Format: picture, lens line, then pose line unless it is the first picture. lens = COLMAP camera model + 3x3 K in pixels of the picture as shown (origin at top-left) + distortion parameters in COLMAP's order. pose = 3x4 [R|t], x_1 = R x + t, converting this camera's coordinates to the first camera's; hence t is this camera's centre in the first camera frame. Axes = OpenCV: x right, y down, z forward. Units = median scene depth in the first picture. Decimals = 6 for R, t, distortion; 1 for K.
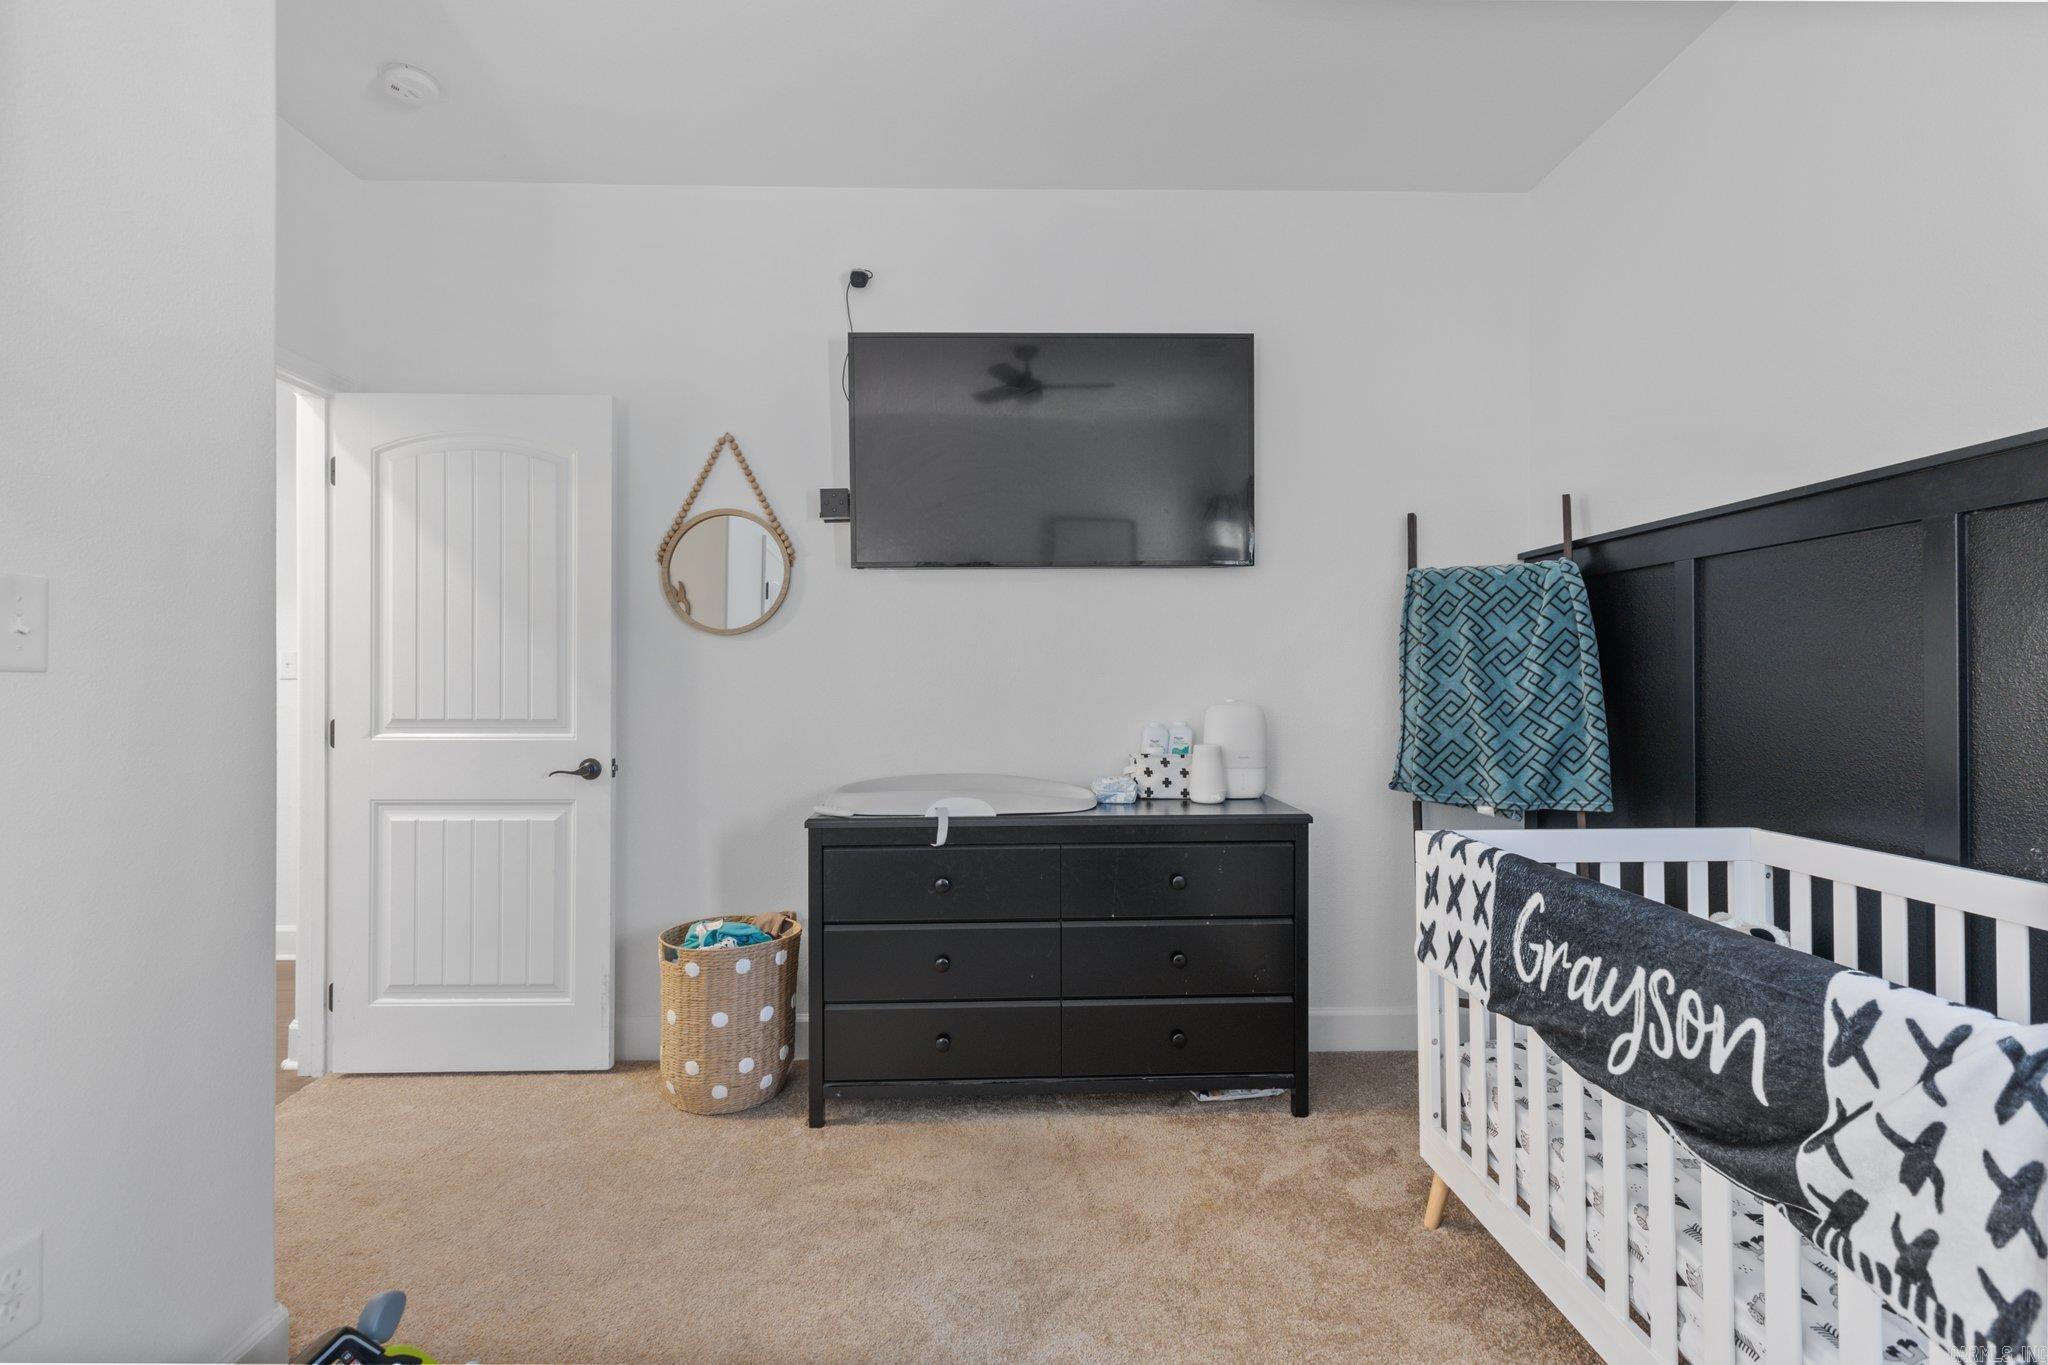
lens RADIAL K [[969.7, 0, 1020.1], [0, 969.7, 689.8], [0, 0, 1]] dist [-0.002128, -0.000350]
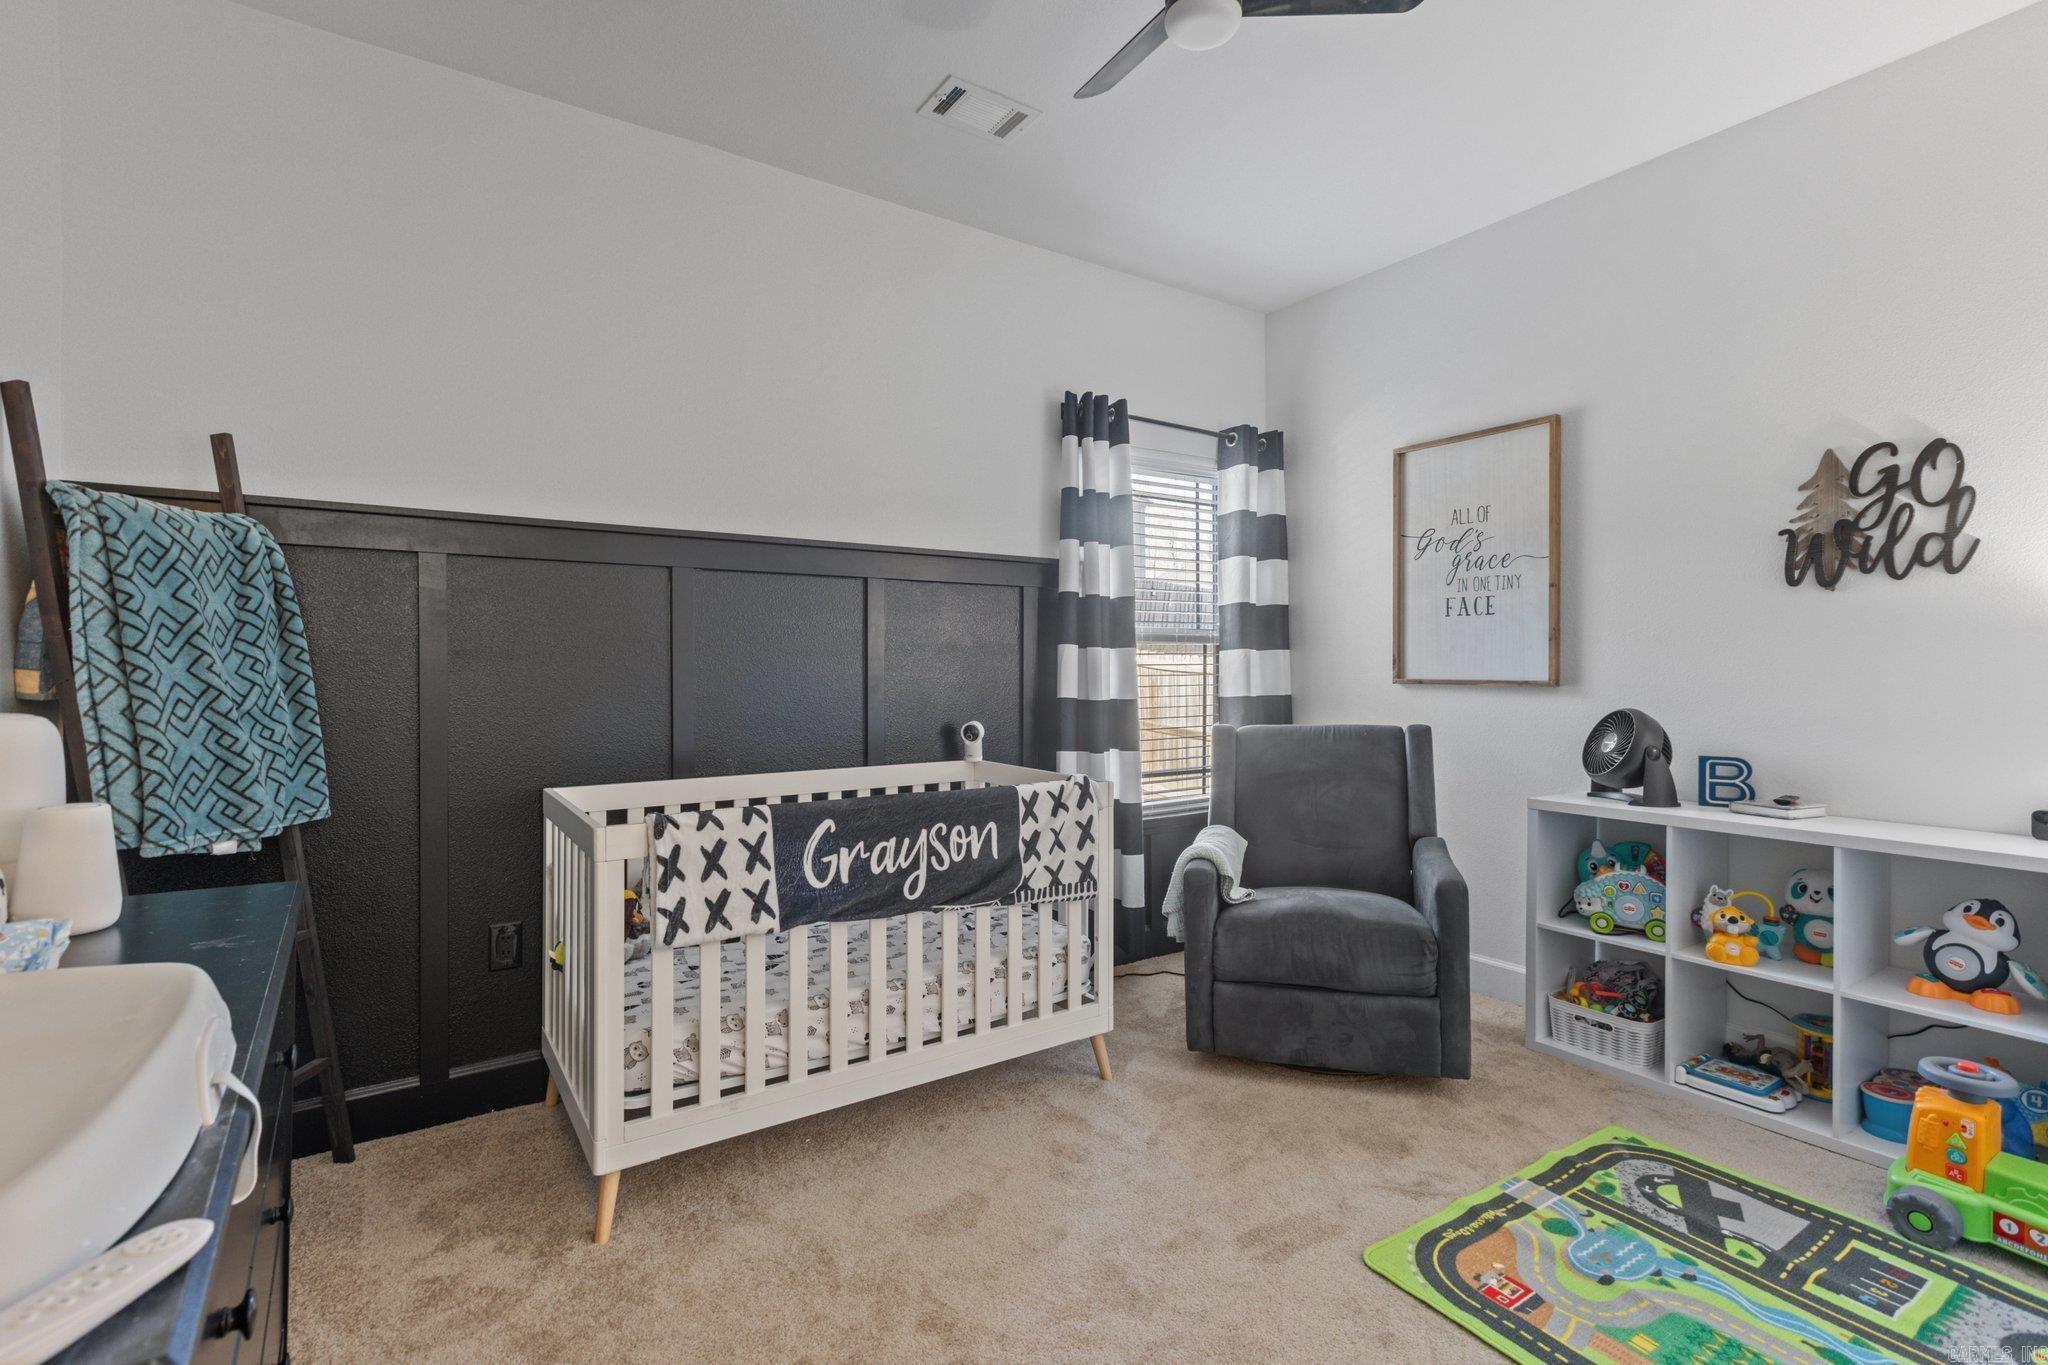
lens RADIAL K [[969.7, 0, 1020.3], [0, 969.7, 665.8], [0, 0, 1]] dist [-0.002128, -0.000350]
pose [[-0.556441, 0.001287, 0.830886, -0.855732], [0.010947, 0.999923, 0.005783, -0.015718], [-0.830815, 0.012314, -0.556412, 1.714294]]
